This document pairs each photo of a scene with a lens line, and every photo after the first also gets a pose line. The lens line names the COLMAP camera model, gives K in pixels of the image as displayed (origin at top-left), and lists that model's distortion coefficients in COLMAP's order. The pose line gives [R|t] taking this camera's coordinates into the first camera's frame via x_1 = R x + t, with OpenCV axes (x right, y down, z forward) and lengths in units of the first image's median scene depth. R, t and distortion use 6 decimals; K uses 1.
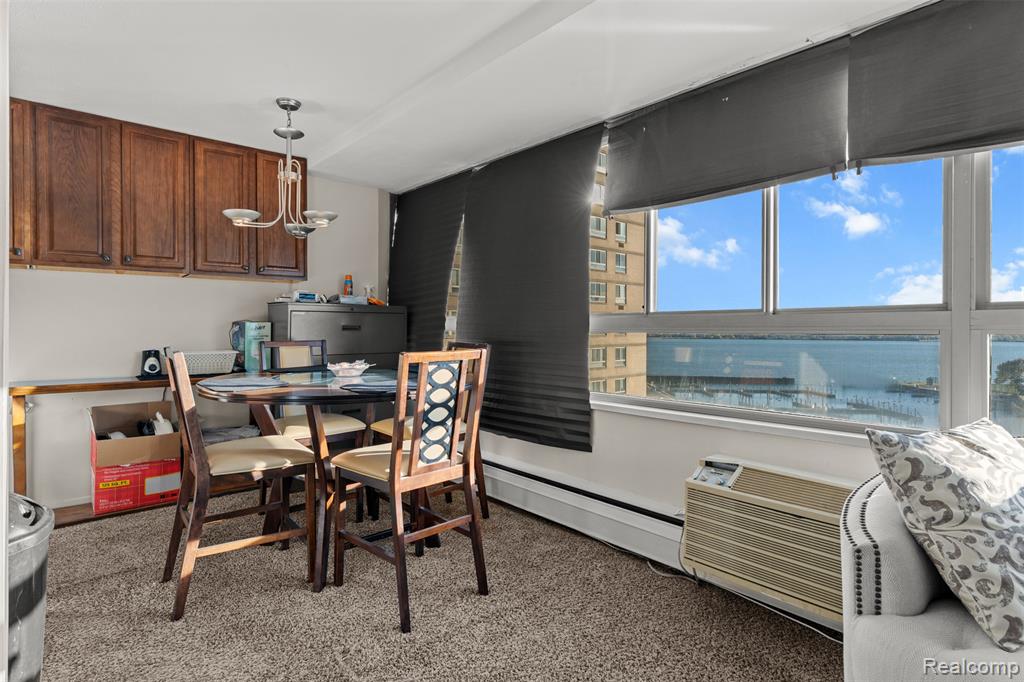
lens RADIAL K [[507.9, 0, 513.3], [0, 507.9, 335.3], [0, 0, 1]] dist [-0.001788, 0.000149]
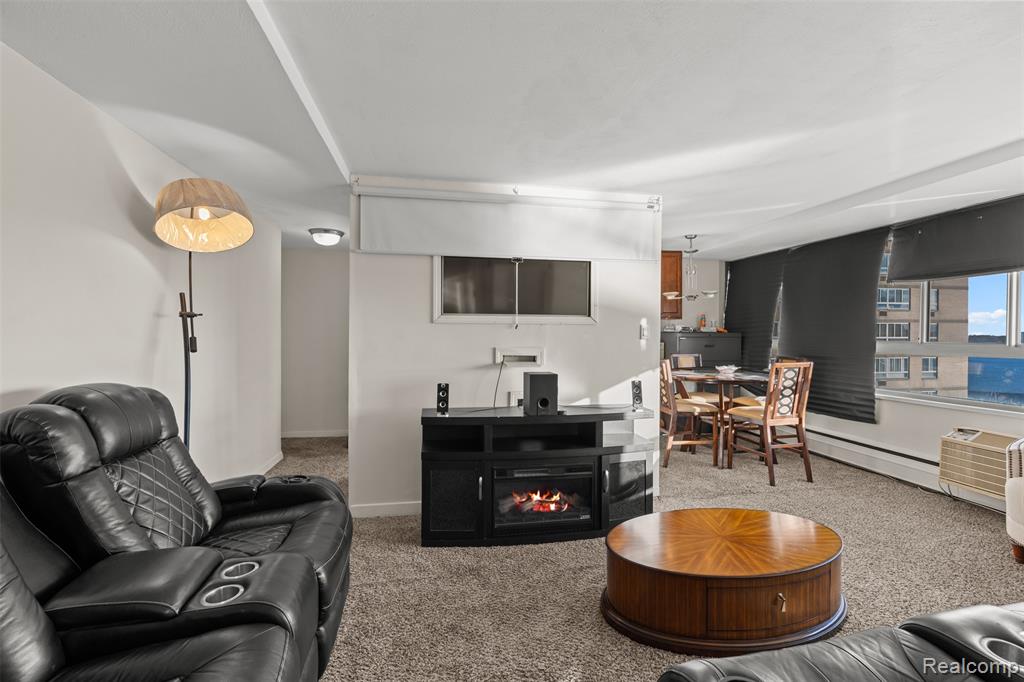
lens RADIAL K [[467.5, 0, 513.1], [0, 467.5, 338.6], [0, 0, 1]] dist [0.000735, 0.000549]
pose [[0.864091, 0.007311, -0.503283, -0.147172], [-0.007741, 0.999969, 0.001236, -0.060344], [0.503277, 0.002828, 0.864121, -1.217391]]
